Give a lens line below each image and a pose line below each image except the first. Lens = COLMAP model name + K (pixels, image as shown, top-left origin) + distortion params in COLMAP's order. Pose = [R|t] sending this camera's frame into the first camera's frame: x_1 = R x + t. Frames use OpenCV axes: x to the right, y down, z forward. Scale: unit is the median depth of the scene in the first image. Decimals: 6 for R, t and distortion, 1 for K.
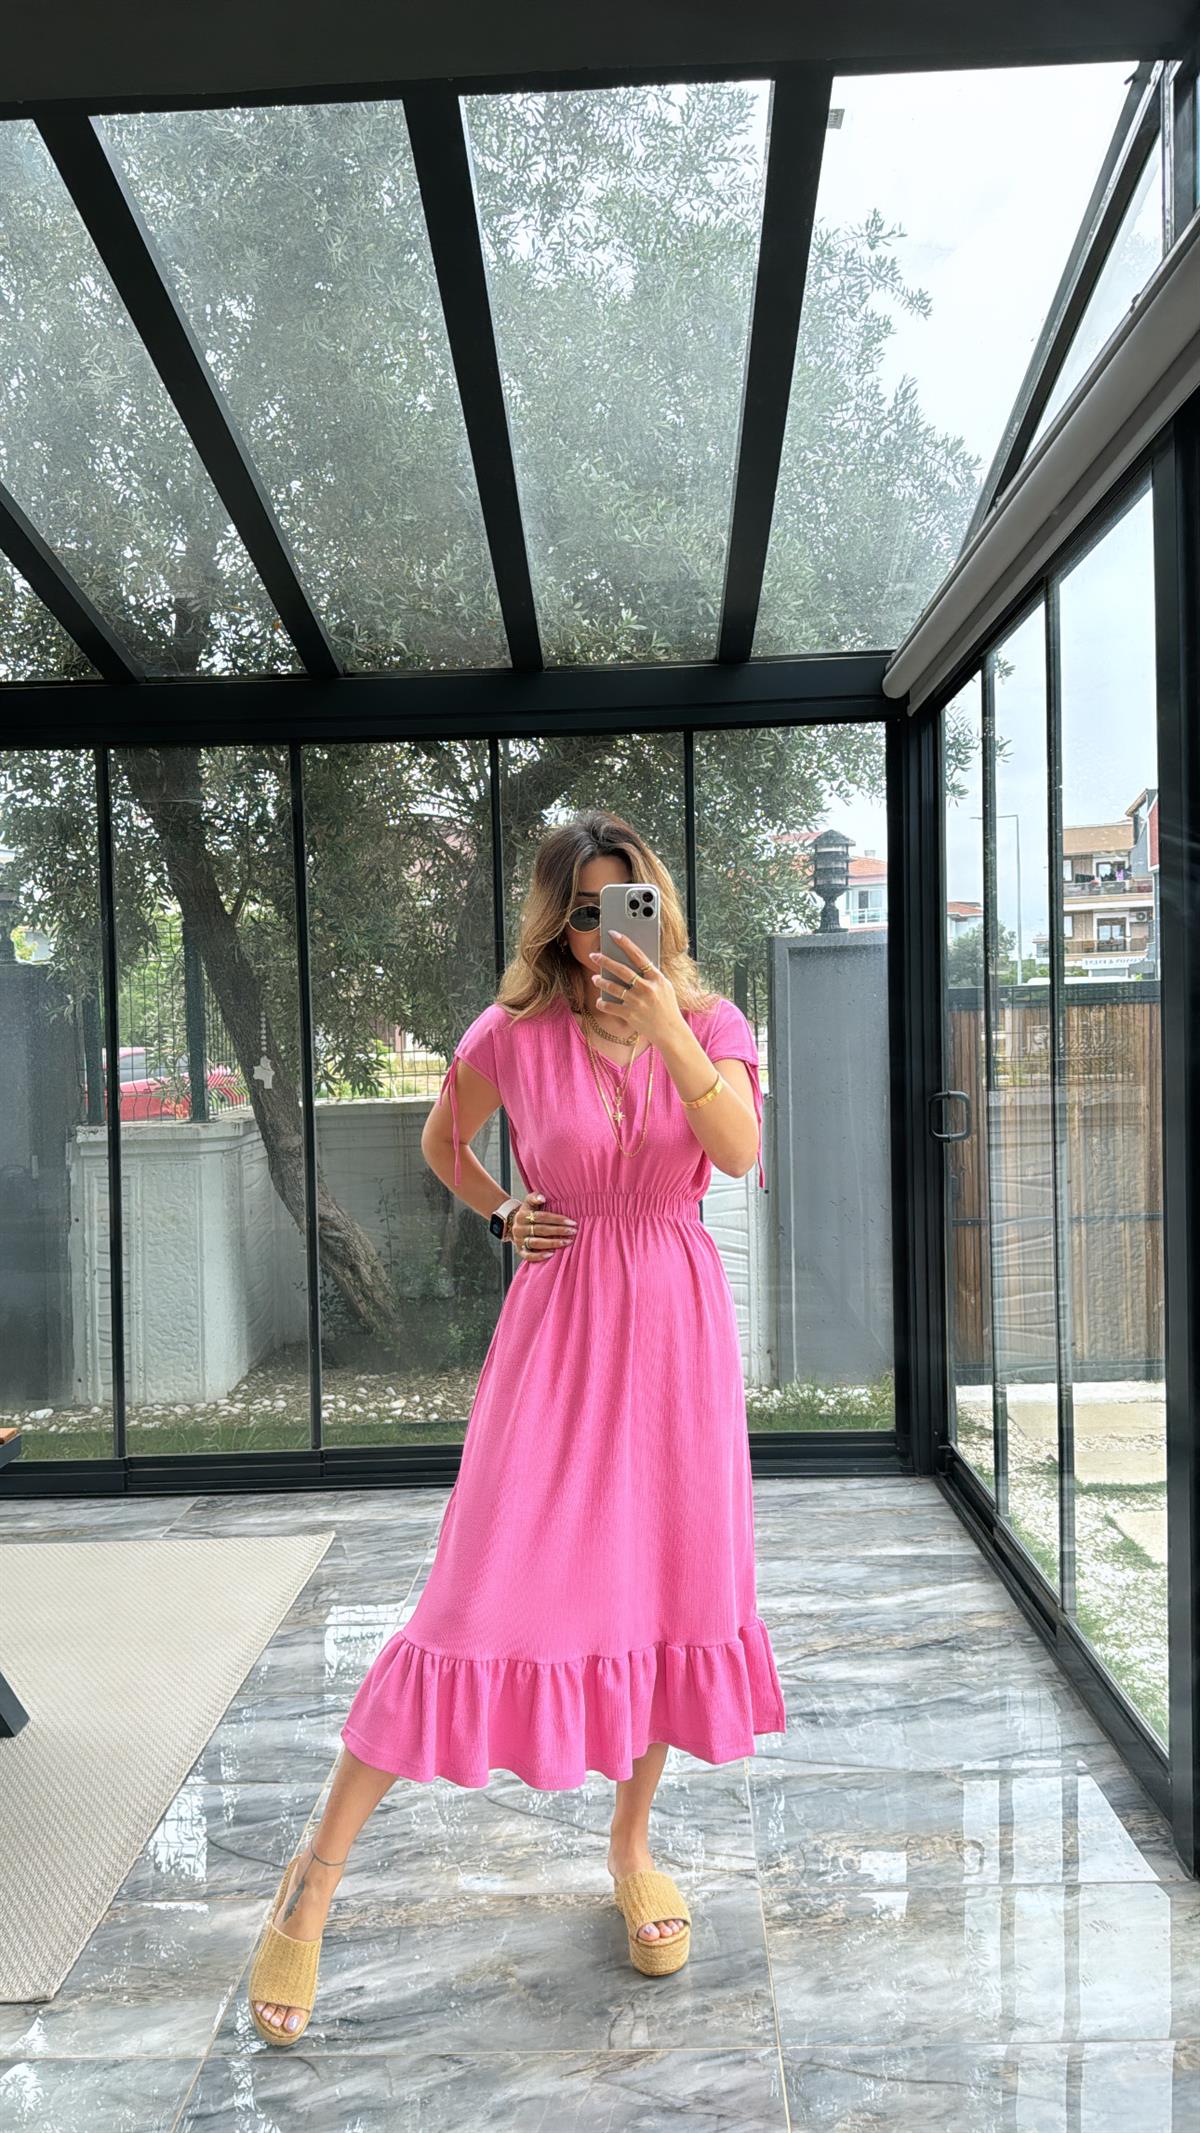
lens RADIAL K [[1491.3, 0, 593.8], [0, 1491.3, 1070.8], [0, 0, 1]] dist [0.062651, -0.102074]
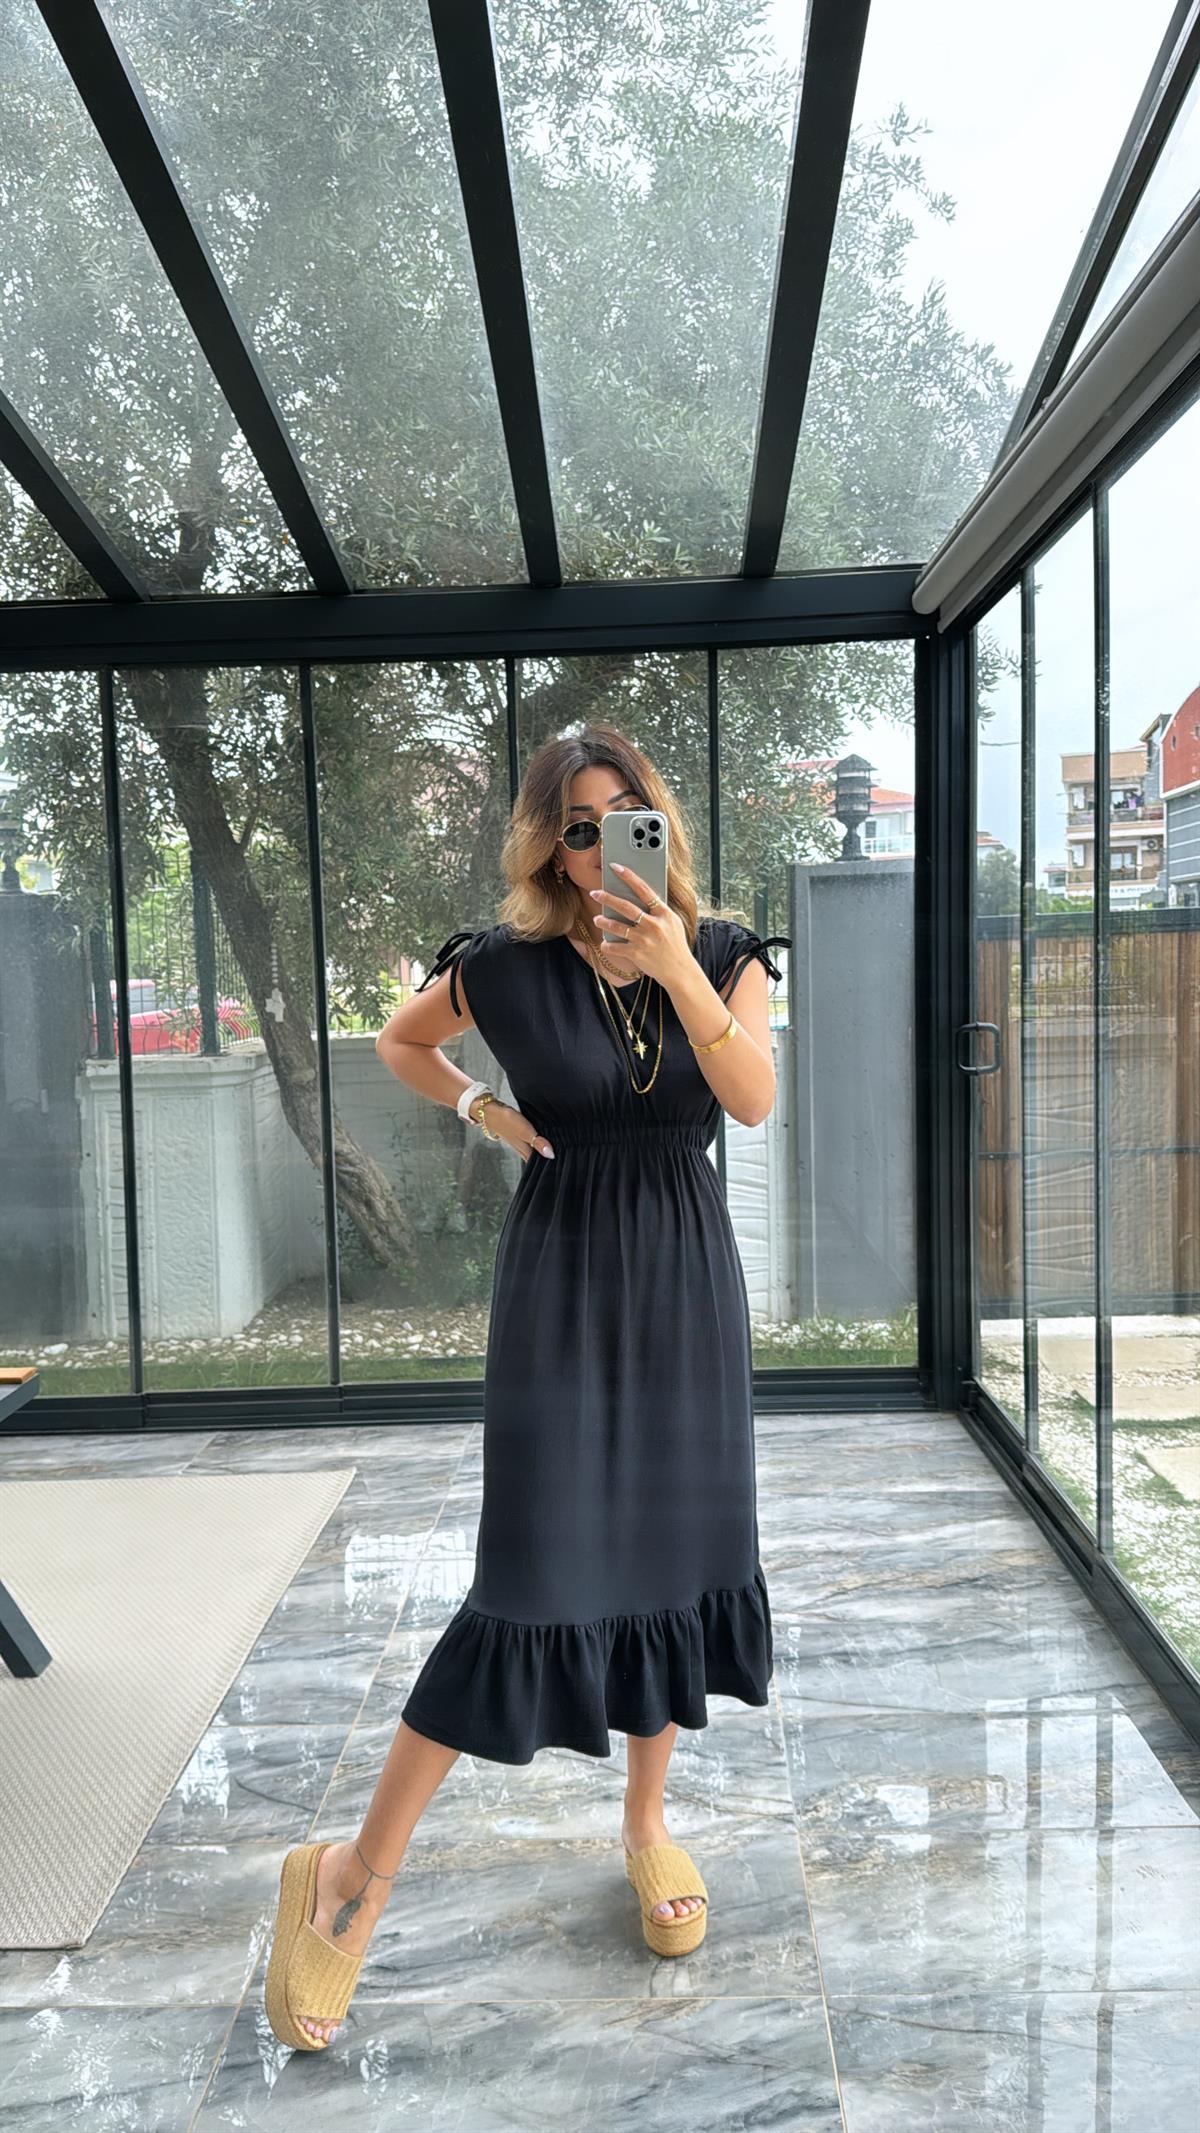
lens RADIAL K [[1491.3, 0, 593.8], [0, 1491.3, 1070.8], [0, 0, 1]] dist [0.062651, -0.102074]
pose [[0.999994, -0.002134, -0.002796, -0.010629], [0.002260, 0.998947, 0.045826, -0.000403], [0.002695, -0.045832, 0.998946, 0.020385]]
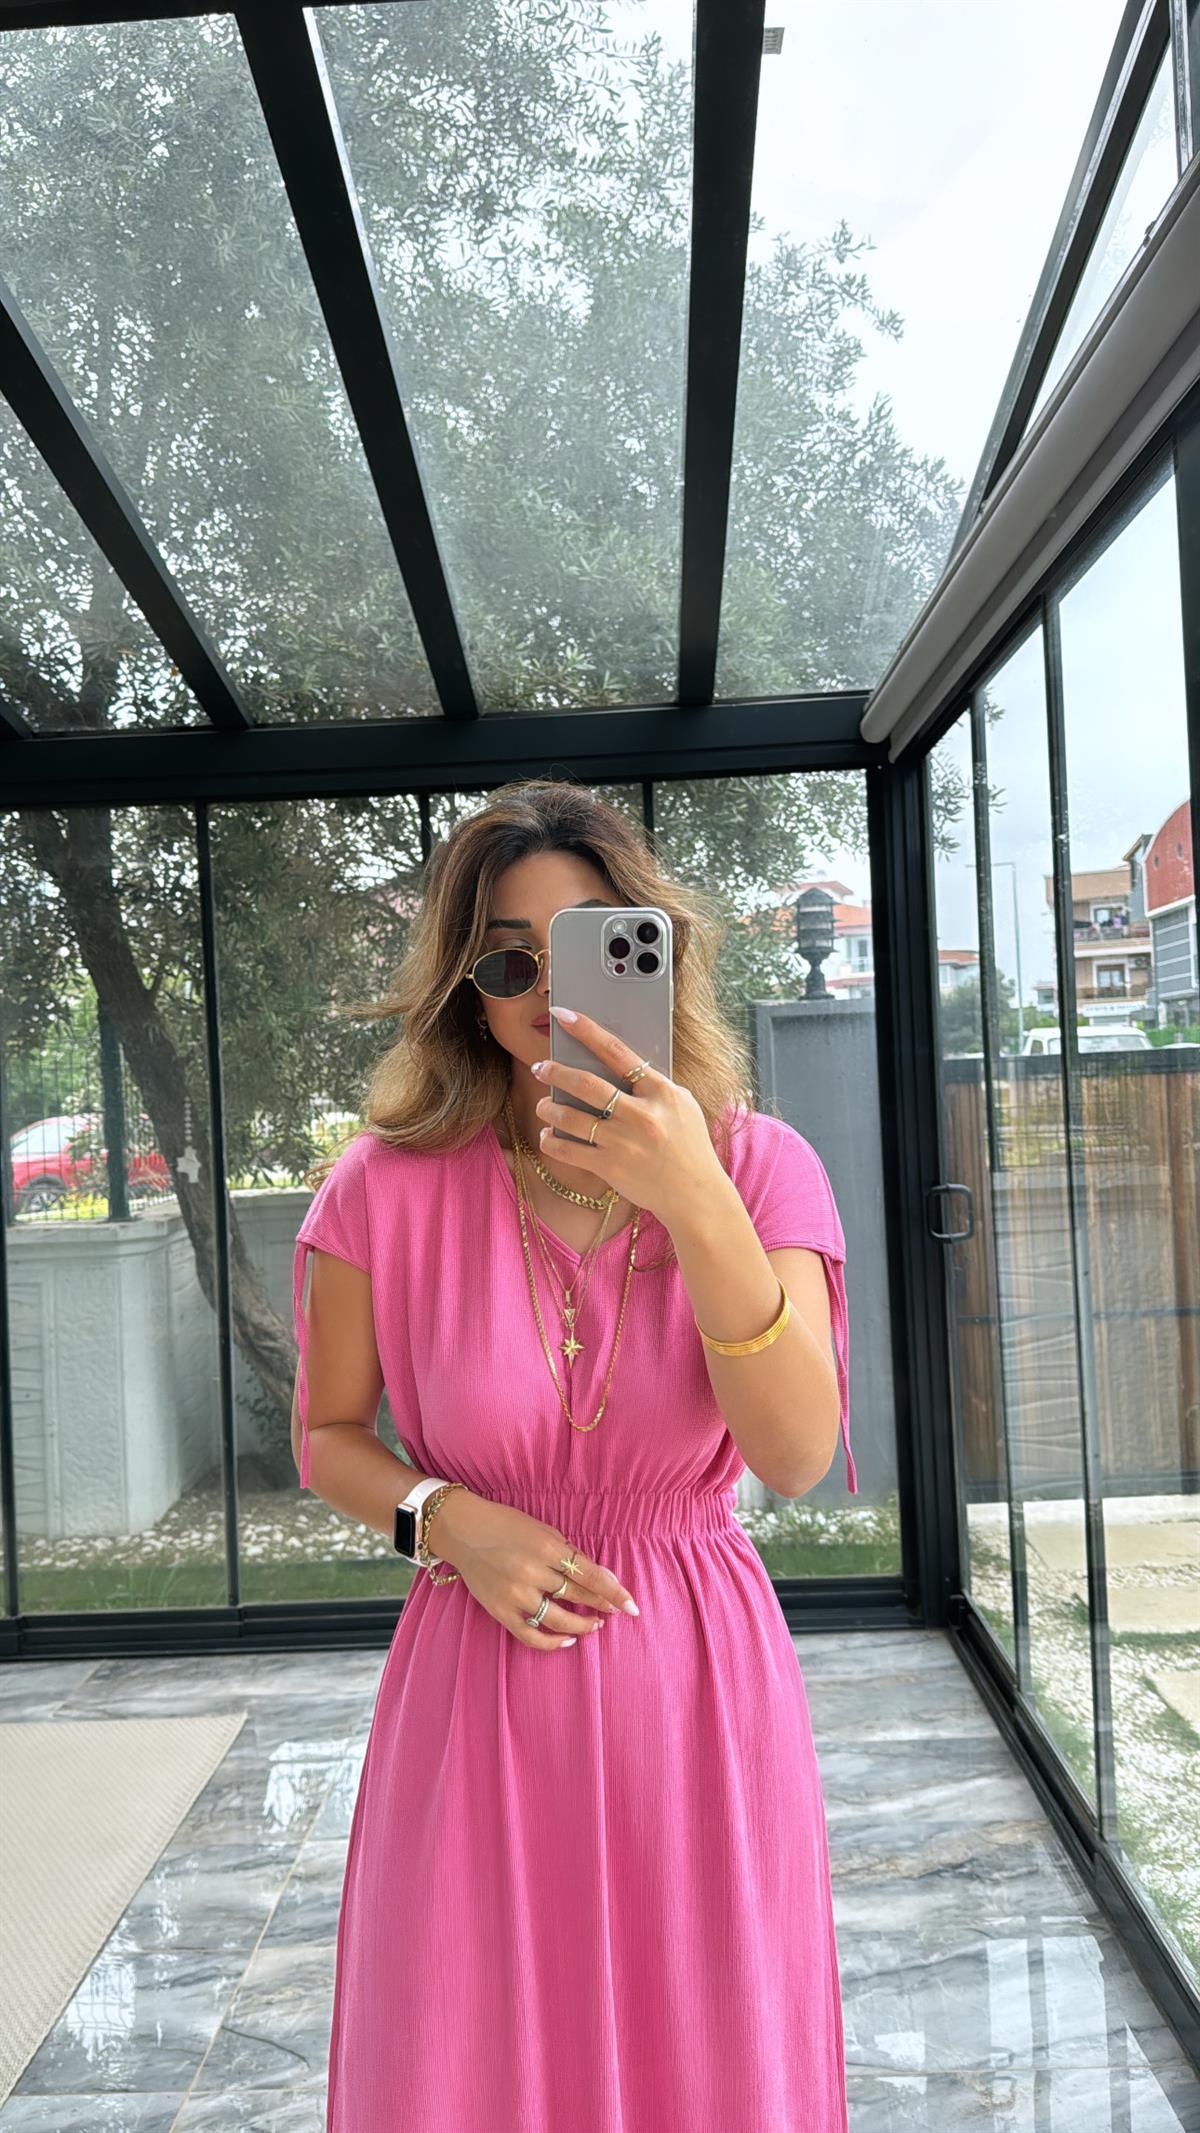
lens RADIAL K [[1490.5, 0, 597.4], [0, 1490.5, 1061.5], [0, 0, 1]] dist [0.056054, -0.086722]
pose [[0.999845, -0.017546, 0.001213, 0.030146], [0.017581, 0.999012, -0.040822, -0.023757], [-0.000495, 0.040837, 0.999166, 0.115314]]
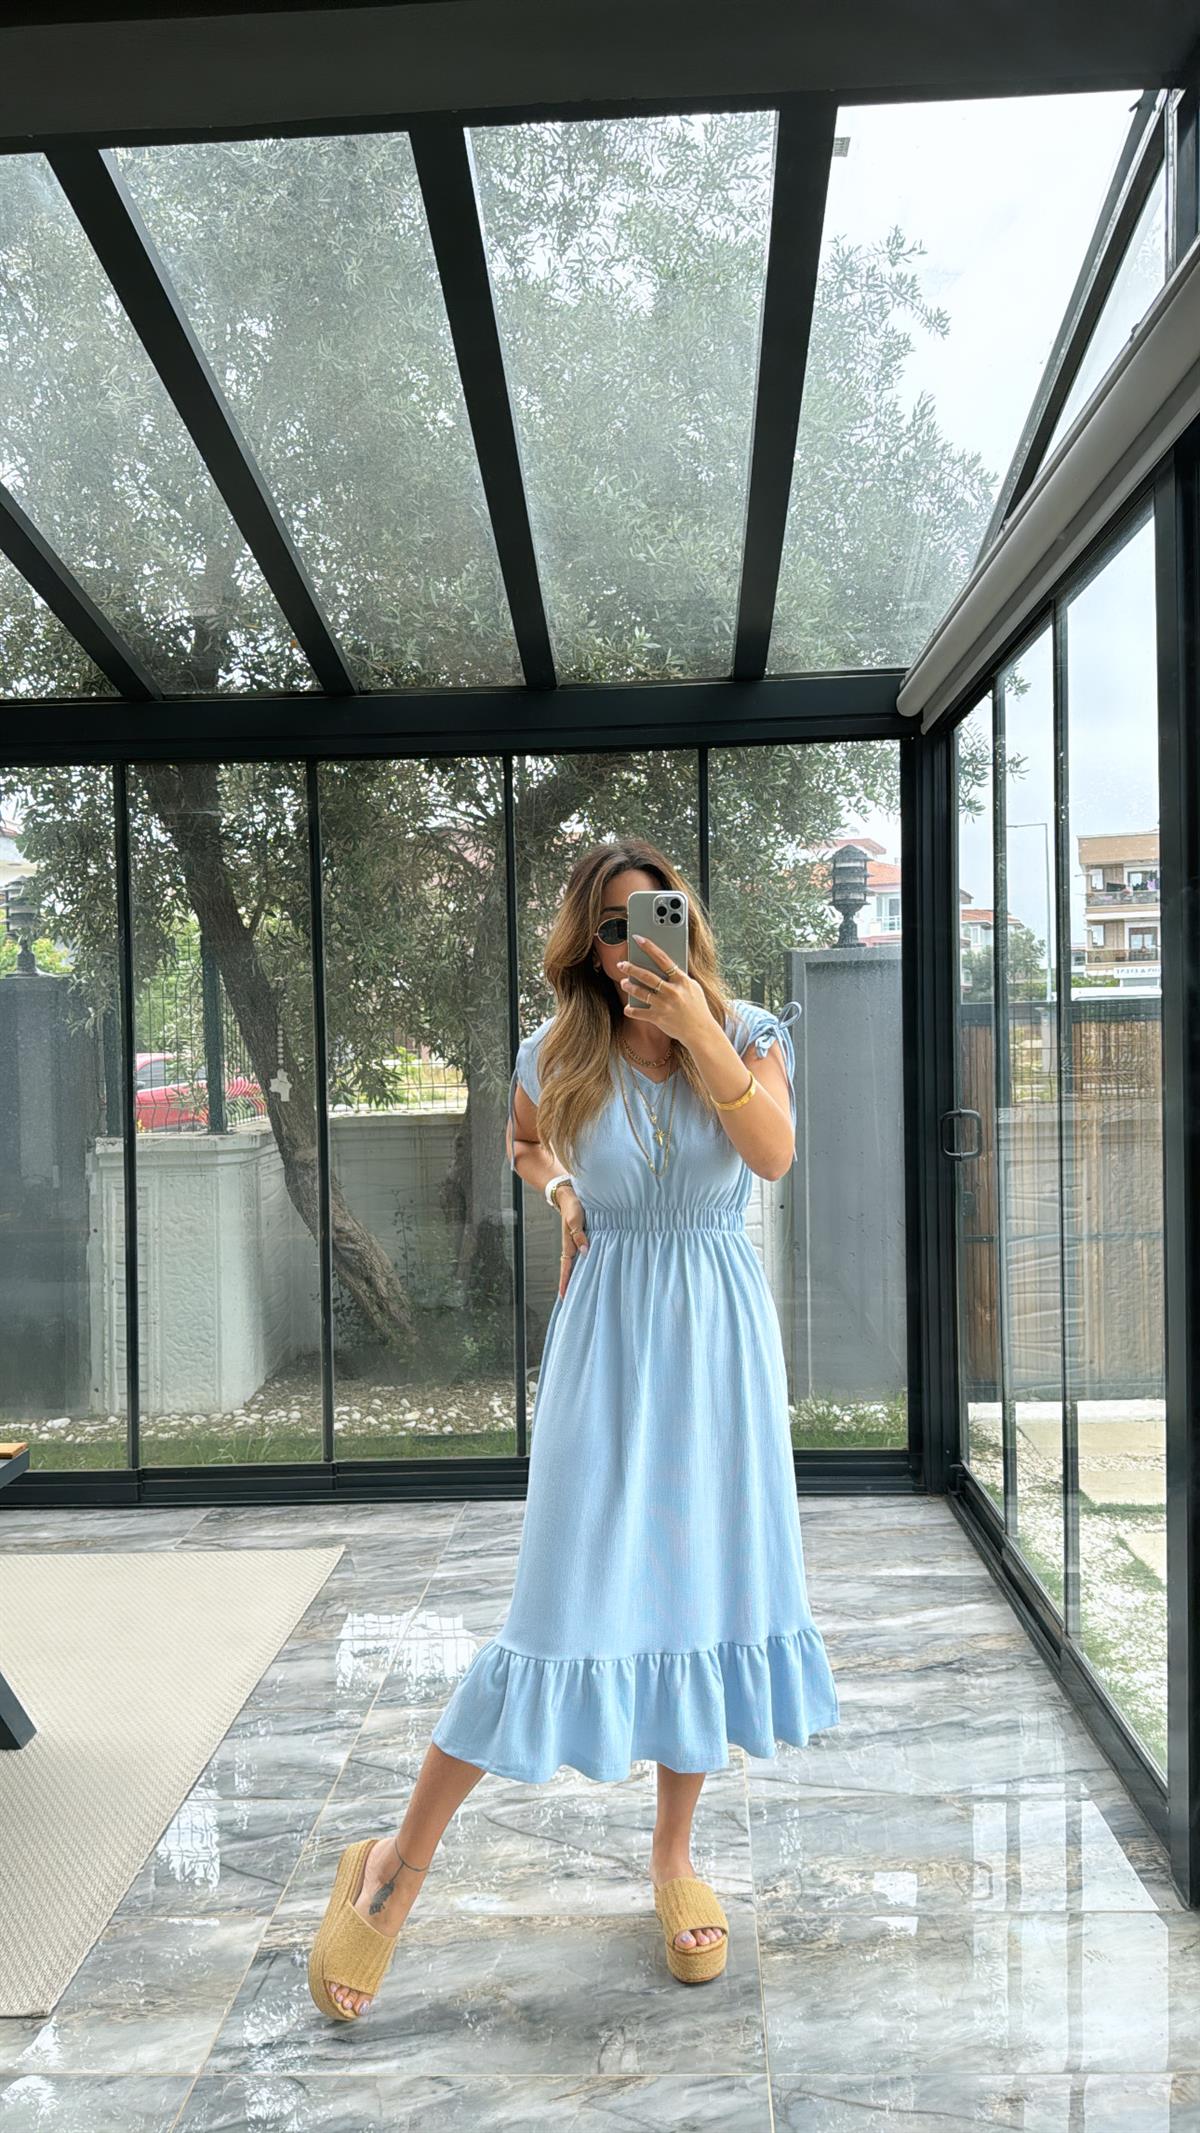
lens RADIAL K [[1491.7, 0, 600.0], [0, 1491.7, 1066.5], [0, 0, 1]] dist [0.058937, -0.093455]
pose [[0.999873, 0.004628, -0.015257, 0.010864], [-0.004736, 0.999964, -0.007089, -0.006031], [0.015224, 0.007160, 0.999858, -0.002637]]
